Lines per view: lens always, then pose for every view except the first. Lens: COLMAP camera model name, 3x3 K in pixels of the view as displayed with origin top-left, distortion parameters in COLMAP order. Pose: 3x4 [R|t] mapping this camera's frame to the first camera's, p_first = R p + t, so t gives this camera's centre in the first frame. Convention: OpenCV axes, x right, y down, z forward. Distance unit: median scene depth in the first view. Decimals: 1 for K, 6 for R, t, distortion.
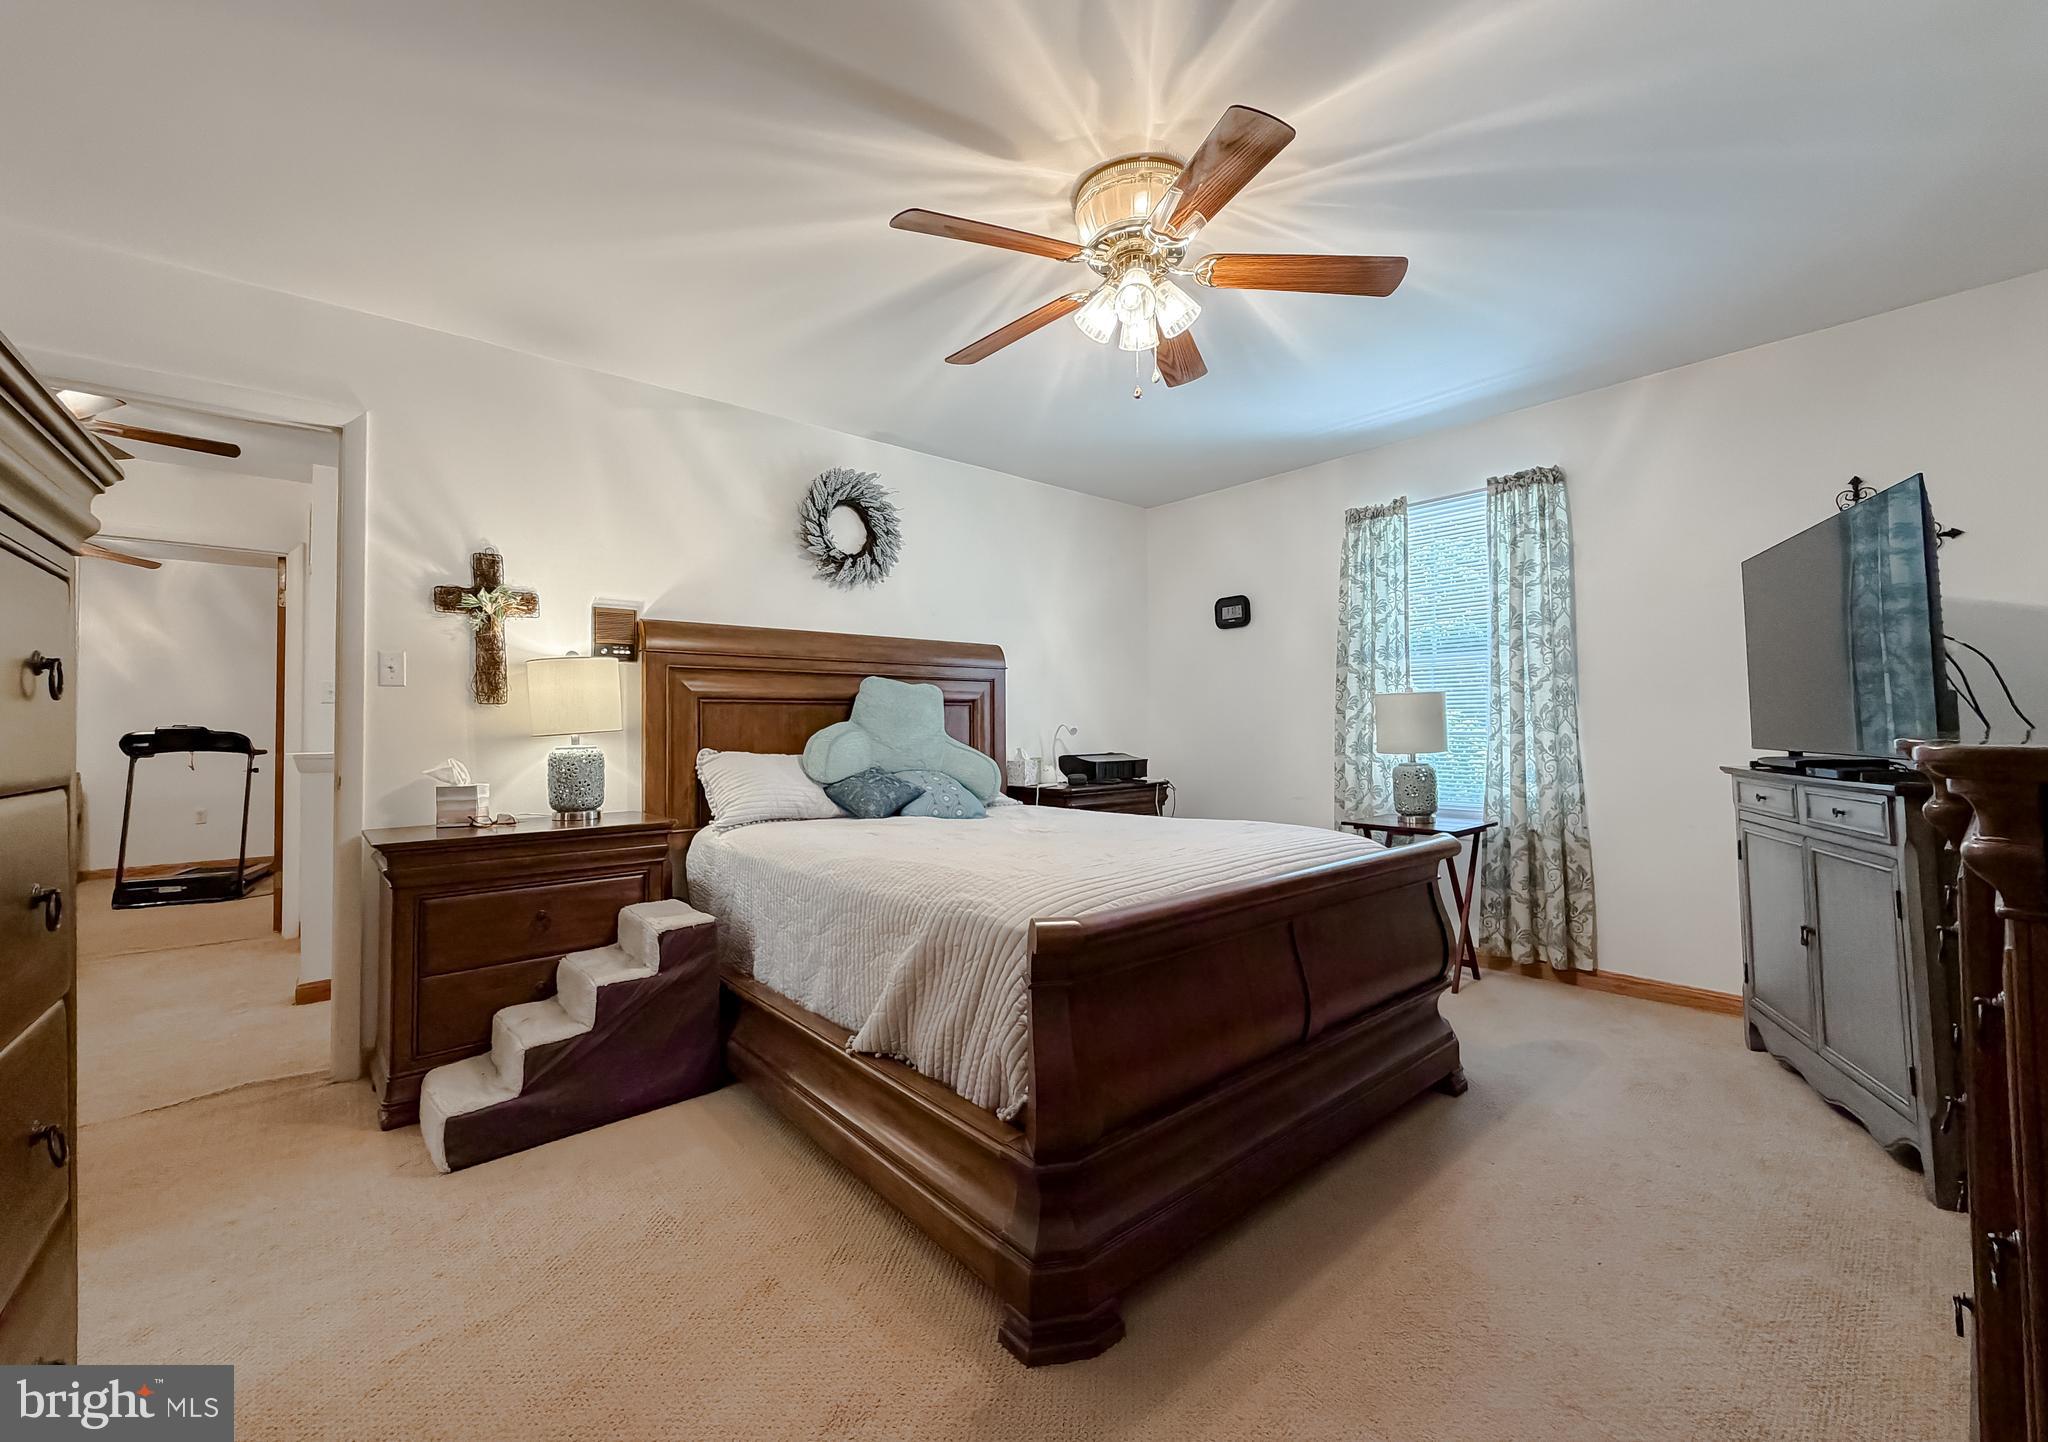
lens RADIAL K [[819.9, 0, 1014.7], [0, 819.9, 720.0], [0, 0, 1]] dist [-0.000376, -0.000053]
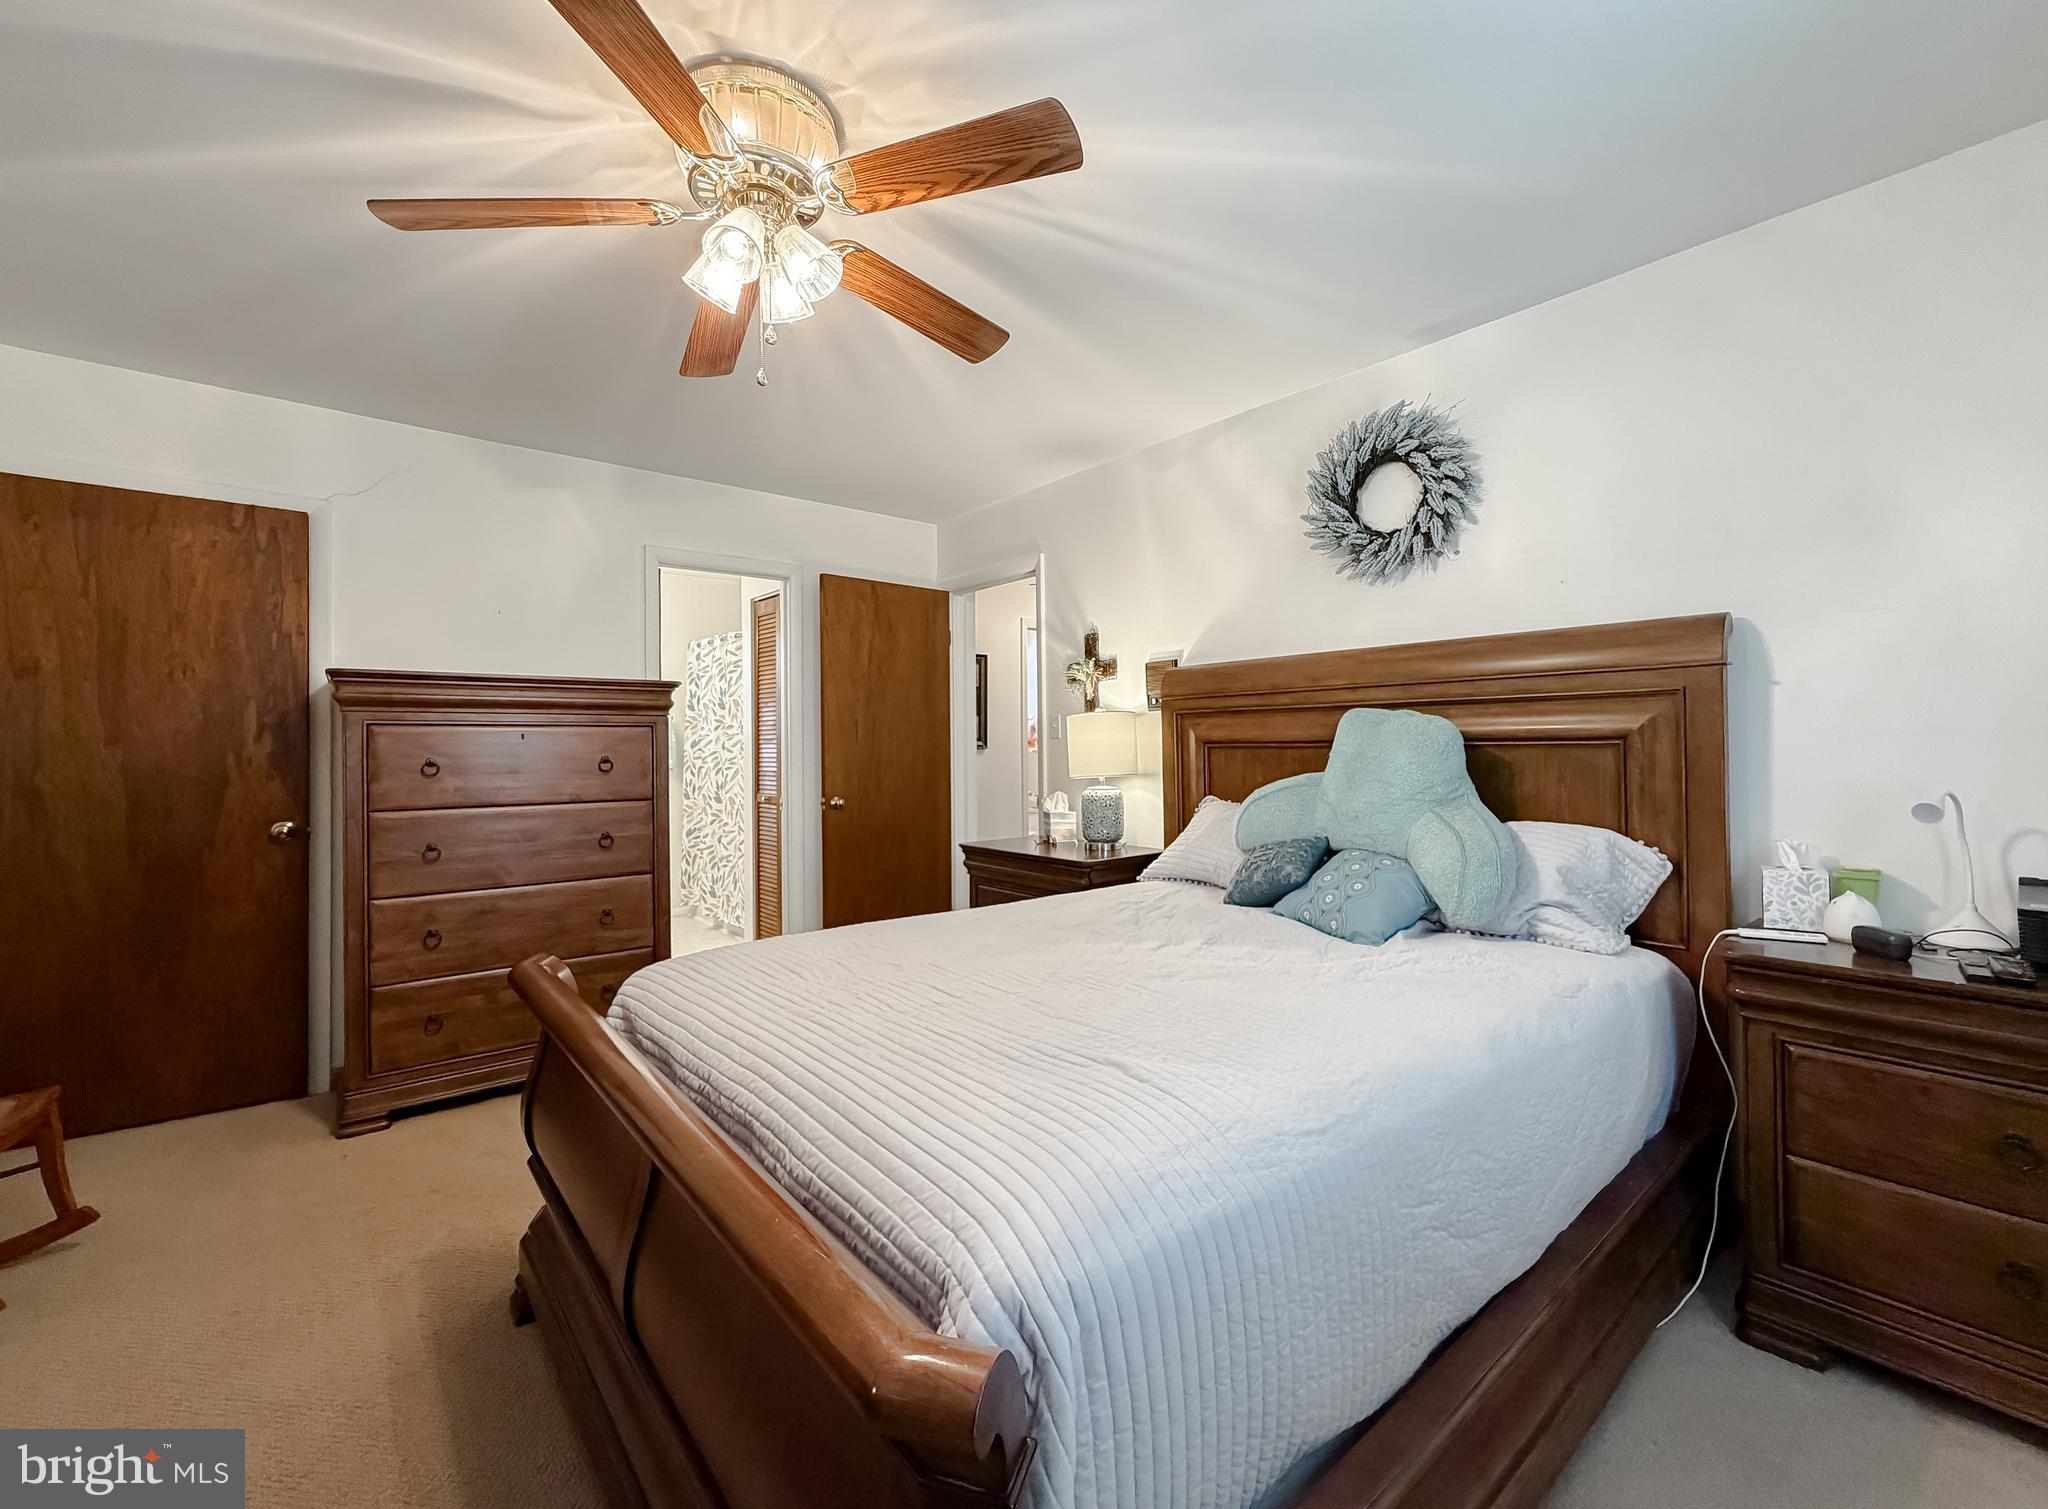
lens RADIAL K [[837.3, 0, 1014.1], [0, 837.3, 750.4], [0, 0, 1]] dist [-0.004811, -0.000006]
pose [[-0.012914, 0.008357, -0.999882, 0.589649], [0.011092, 0.999905, 0.008214, -0.028642], [0.999855, -0.010985, -0.013005, 0.786372]]
